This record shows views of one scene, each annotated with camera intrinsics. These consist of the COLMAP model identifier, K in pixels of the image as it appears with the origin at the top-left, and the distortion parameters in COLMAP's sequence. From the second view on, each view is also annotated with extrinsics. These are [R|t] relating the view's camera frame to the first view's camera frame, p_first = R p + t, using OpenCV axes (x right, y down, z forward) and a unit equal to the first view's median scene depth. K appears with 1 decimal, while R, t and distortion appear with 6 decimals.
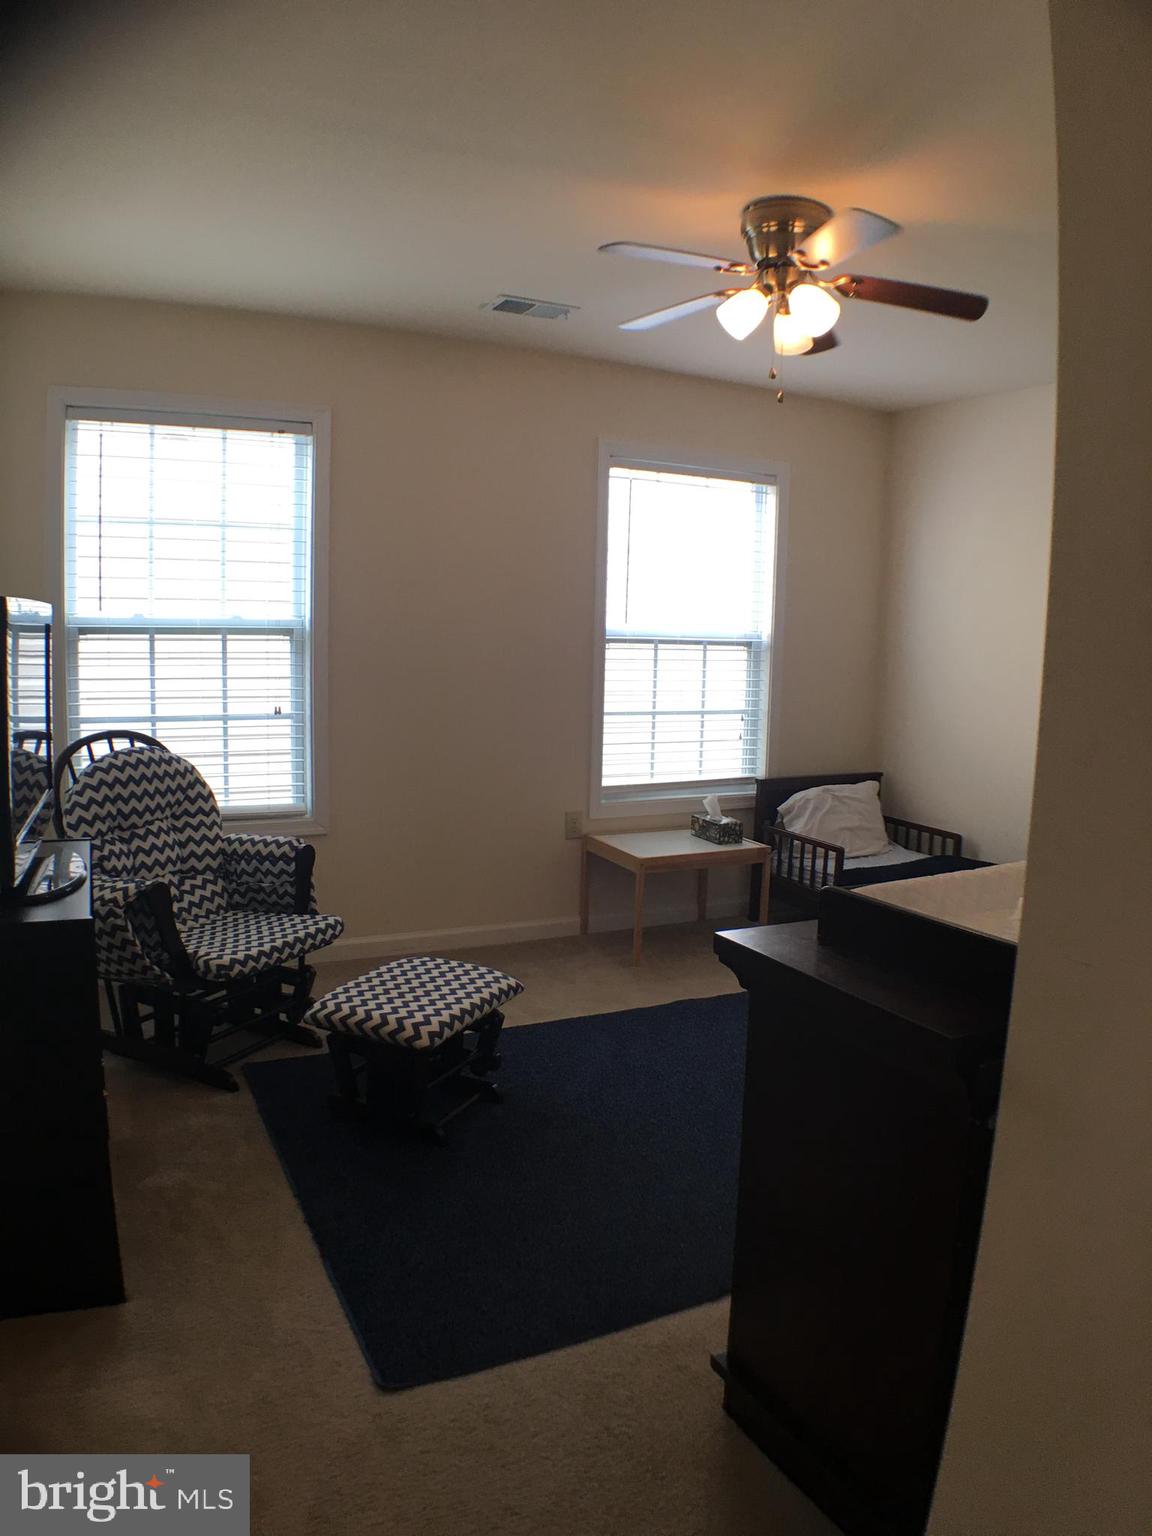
lens RADIAL K [[1034.7, 0, 580.9], [0, 1034.7, 772.9], [0, 0, 1]] dist [-0.153071, 0.002693]
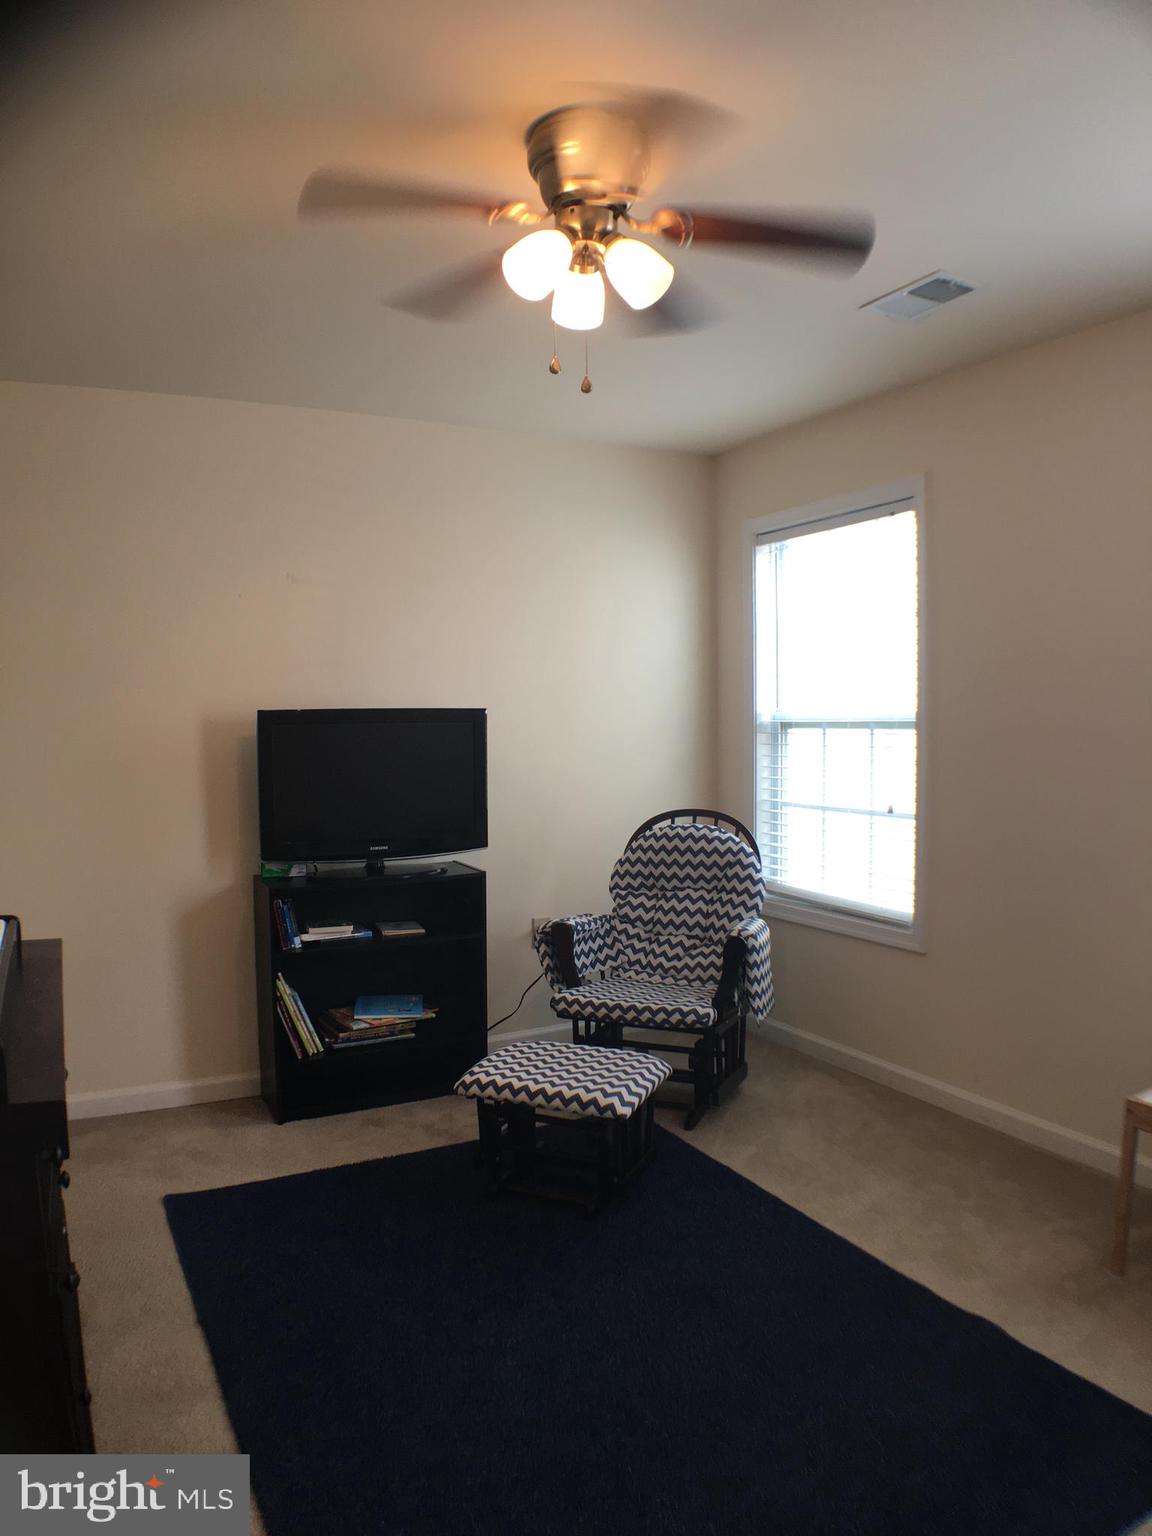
lens RADIAL K [[1034.7, 0, 582.0], [0, 1034.7, 763.1], [0, 0, 1]] dist [-0.153071, 0.002693]
pose [[0.028433, 0.008257, -0.999562, 0.722575], [-0.129000, 0.991634, 0.004522, -0.081439], [0.991237, 0.128815, 0.029260, 0.793617]]
